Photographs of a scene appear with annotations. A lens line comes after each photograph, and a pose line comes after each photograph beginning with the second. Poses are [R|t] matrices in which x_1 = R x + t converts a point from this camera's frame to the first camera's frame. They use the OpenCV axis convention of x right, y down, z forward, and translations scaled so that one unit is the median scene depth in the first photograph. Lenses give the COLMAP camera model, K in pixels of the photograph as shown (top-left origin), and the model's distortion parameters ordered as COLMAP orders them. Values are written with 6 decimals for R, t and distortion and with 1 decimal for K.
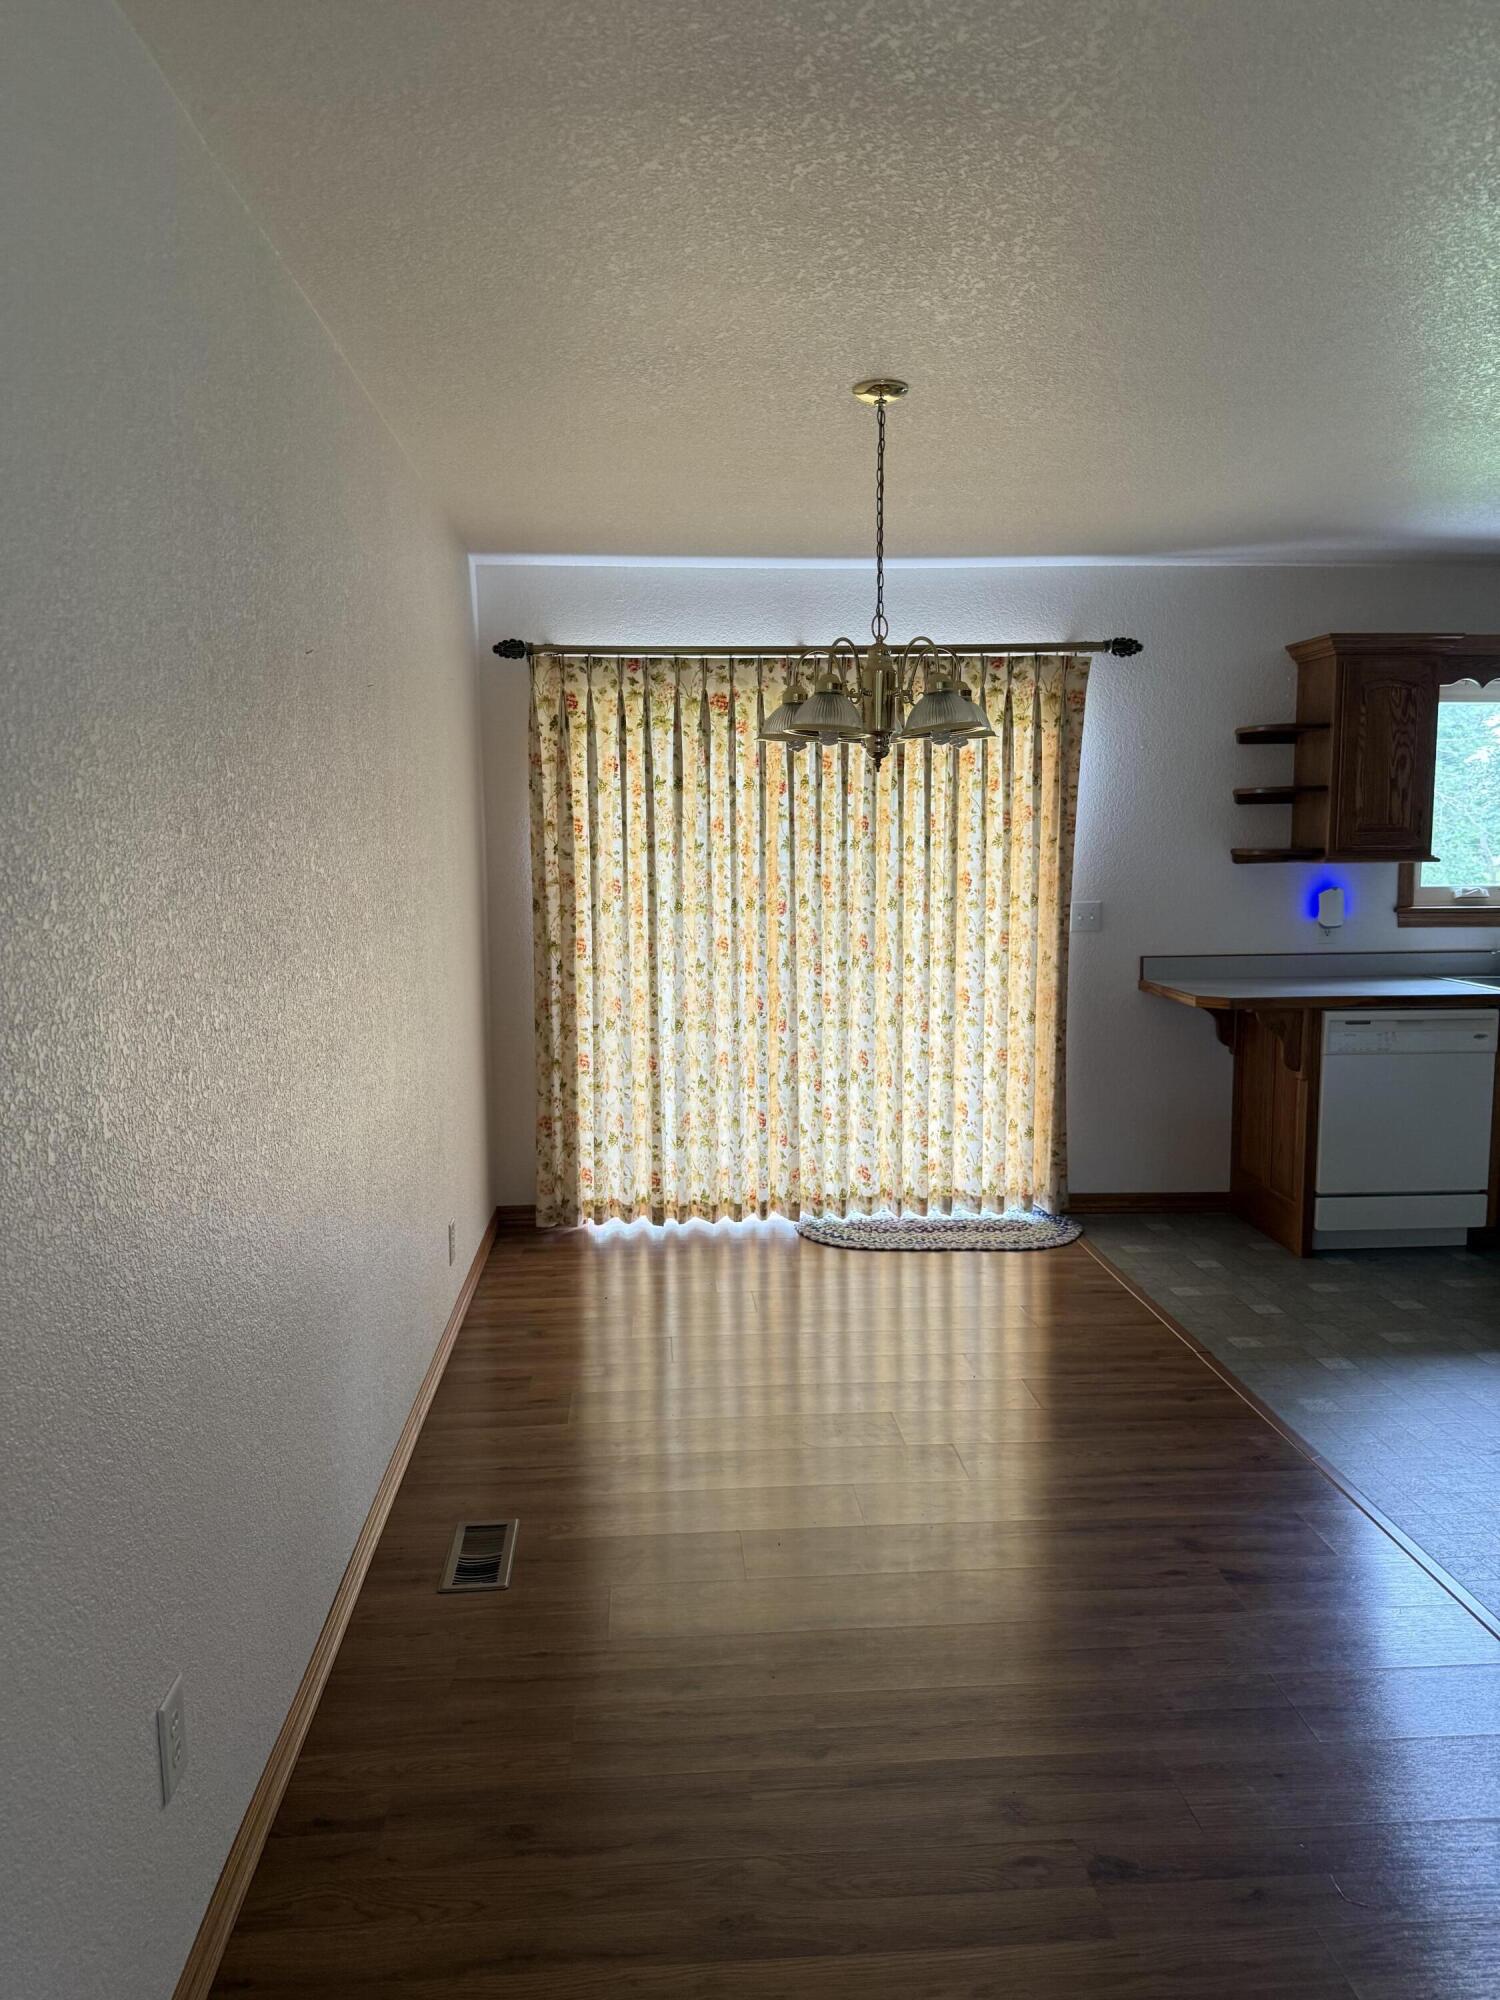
lens RADIAL K [[1456.8, 0, 750.0], [0, 1456.8, 1000.0], [0, 0, 1]] dist [-0.000664, -0.000372]
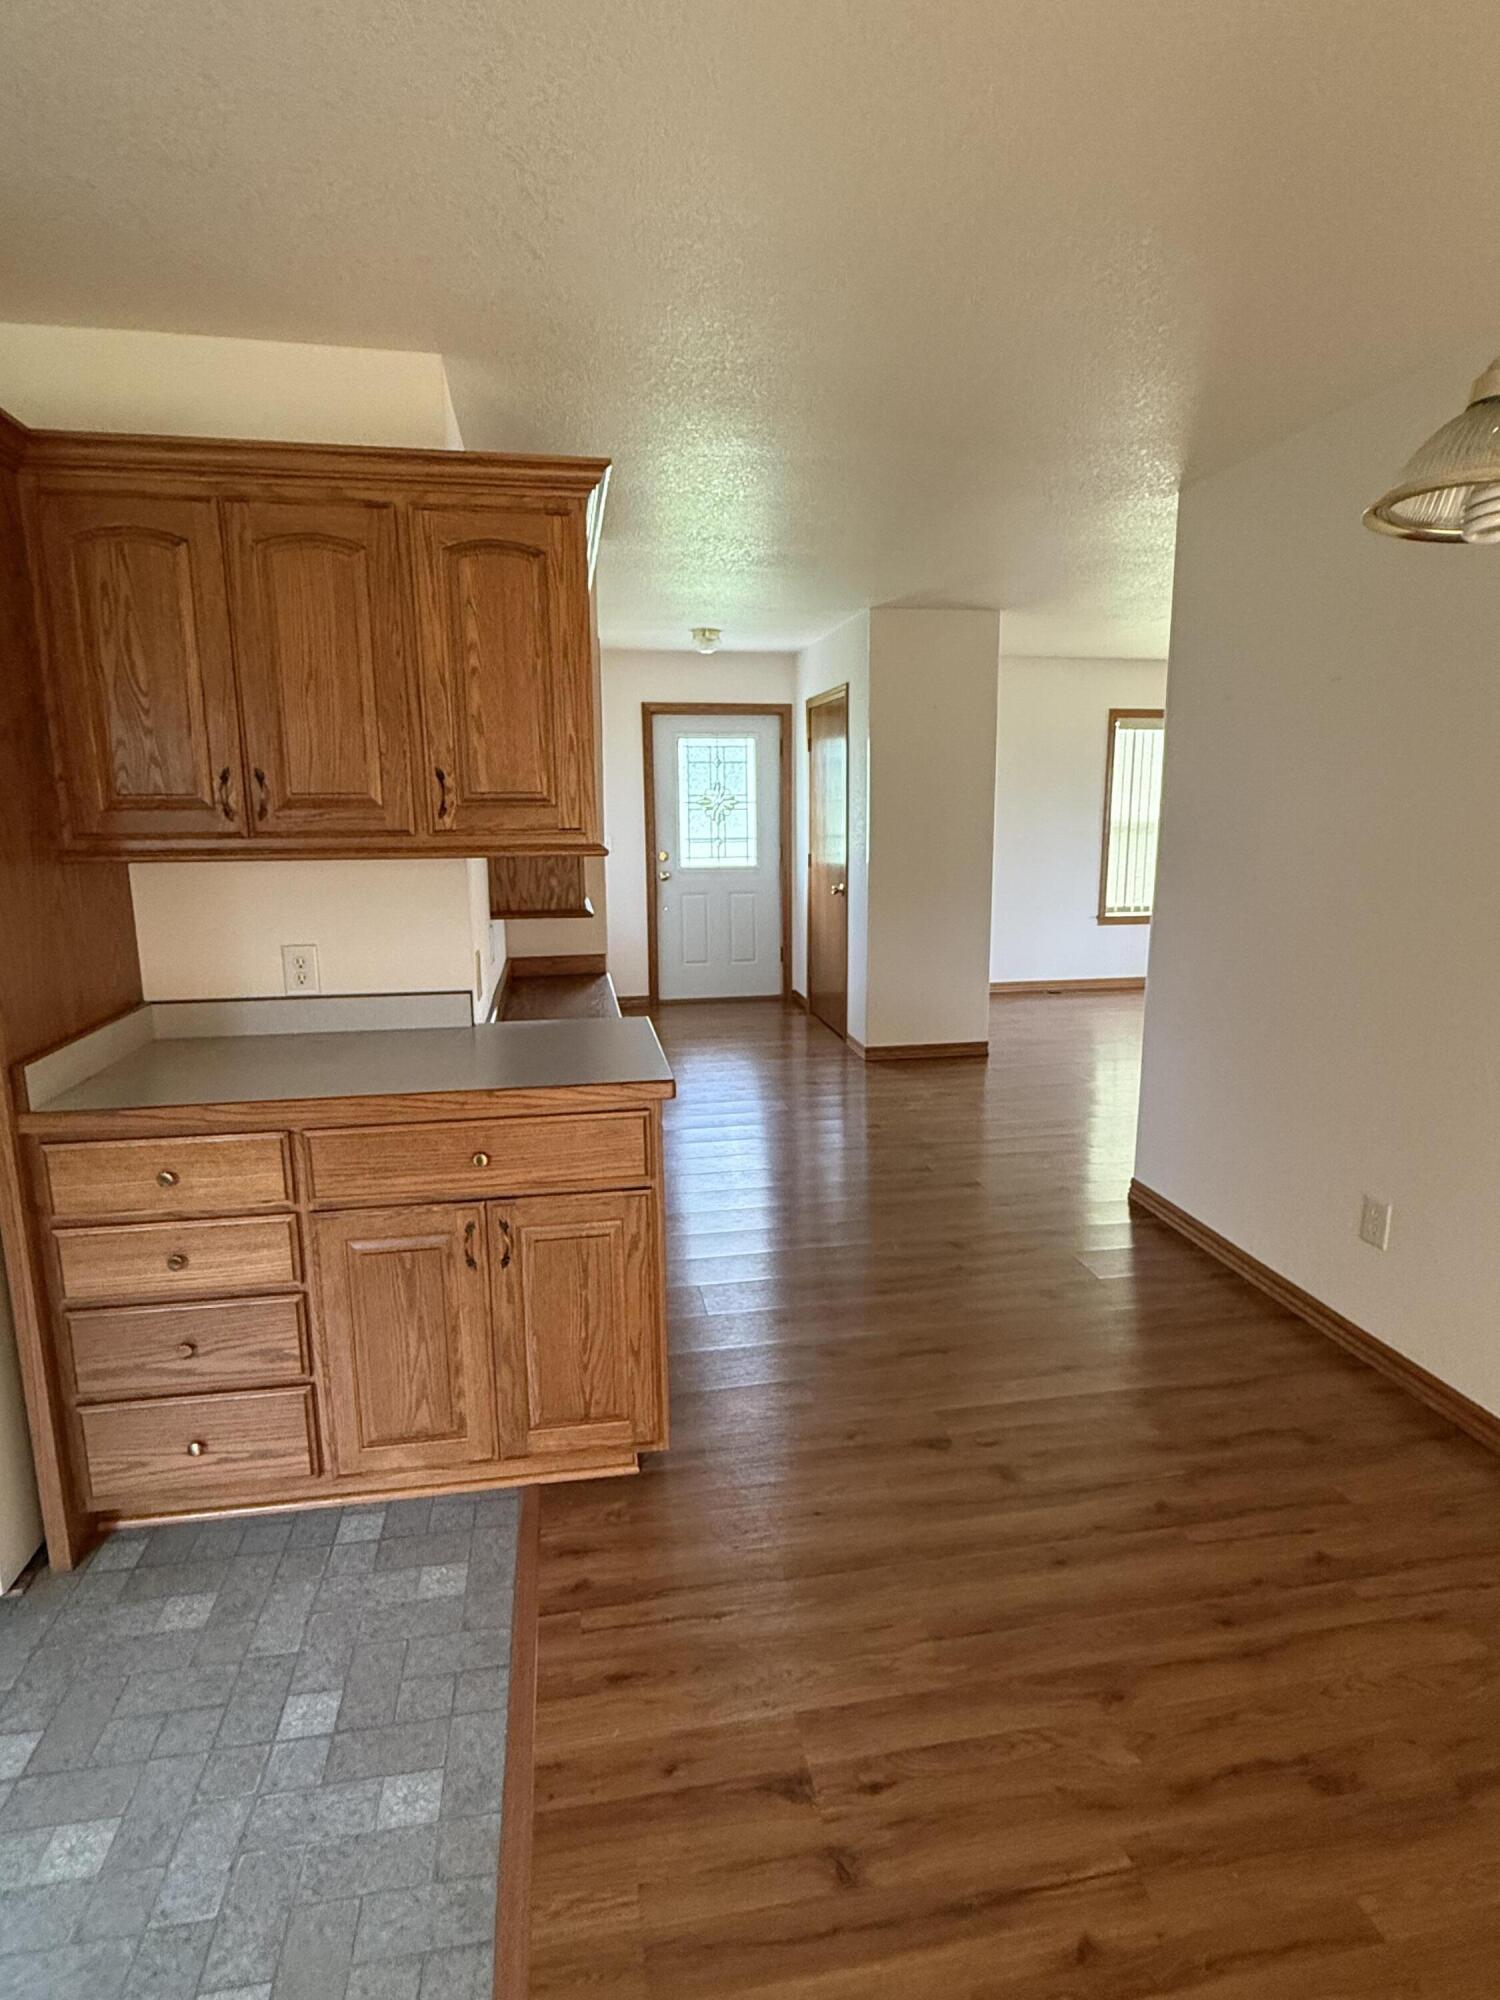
lens RADIAL K [[1055.2, 0, 750.9], [0, 1055.2, 996.9], [0, 0, 1]] dist [-0.001124, 0.000045]
pose [[-0.994390, 0.030129, -0.101391, 0.227147], [-0.001485, 0.954503, 0.298199, -0.087349], [0.105762, 0.296677, -0.949103, 0.792065]]
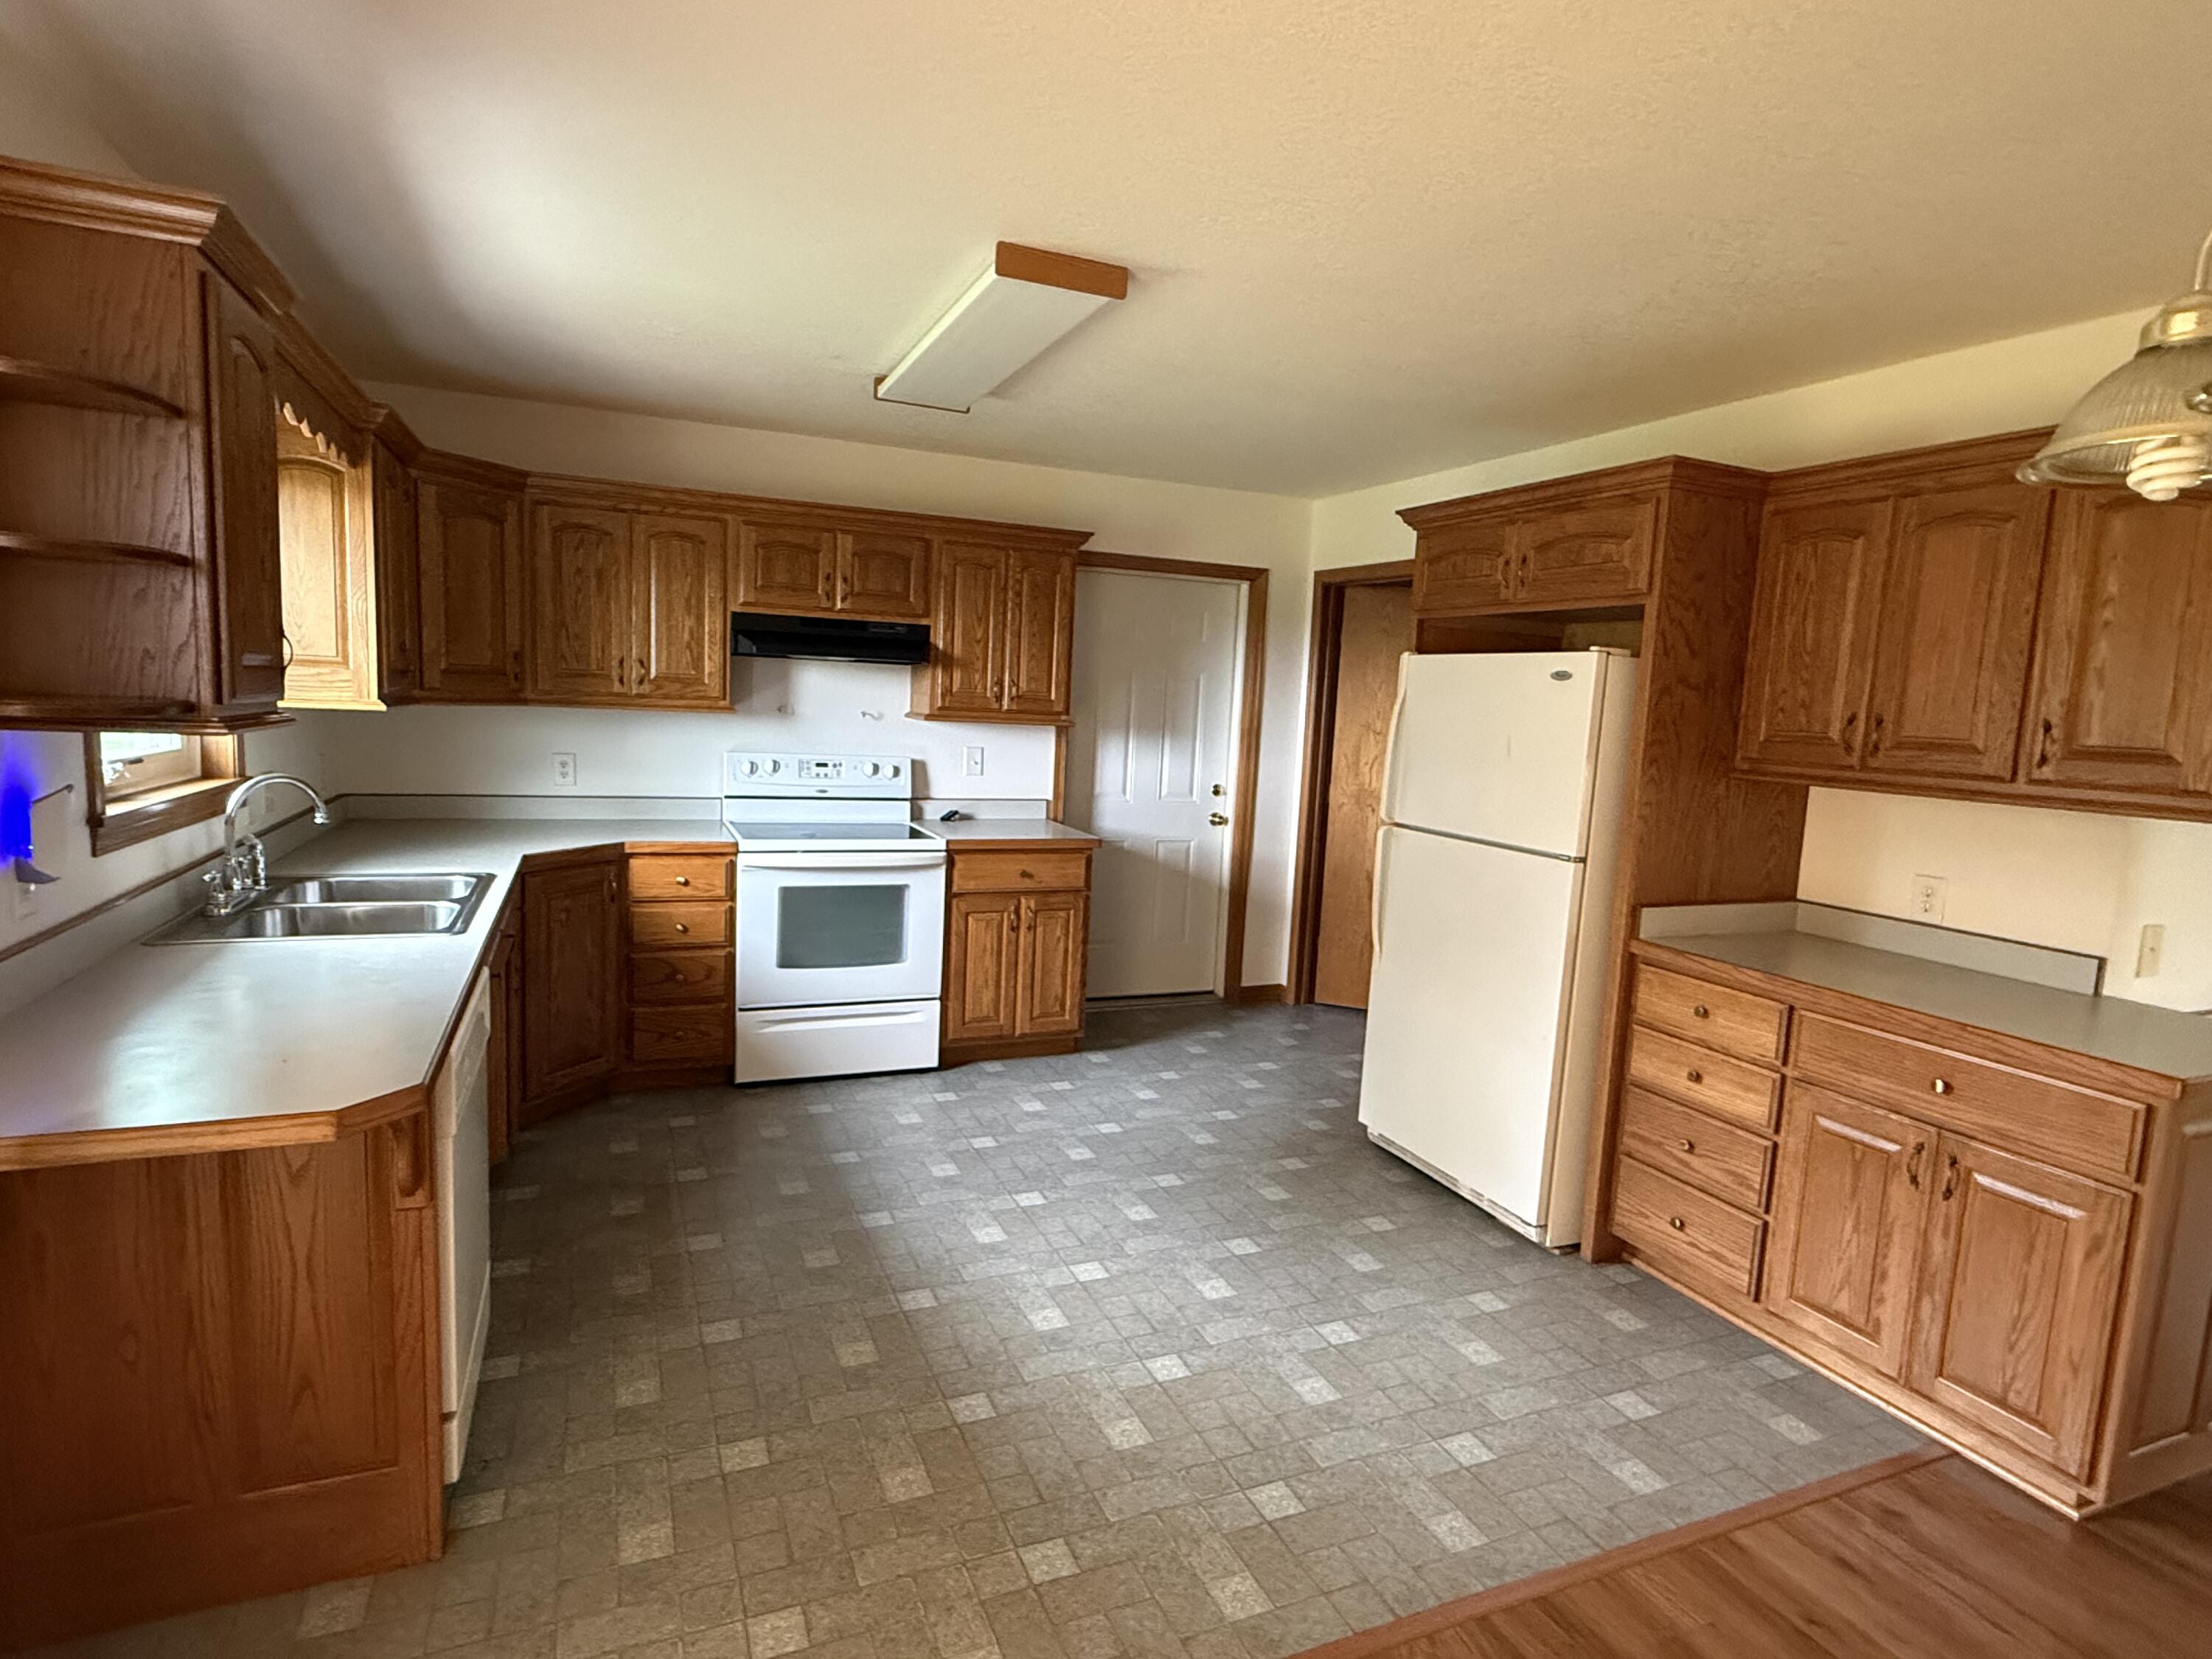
lens RADIAL K [[1167.1, 0, 1097.7], [0, 1167.1, 835.9], [0, 0, 1]] dist [-0.001124, 0.000045]
pose [[-0.321683, -0.121250, 0.939052, -0.024600], [0.068232, 0.986220, 0.150714, -0.099930], [-0.944386, 0.112555, -0.308977, 0.868318]]
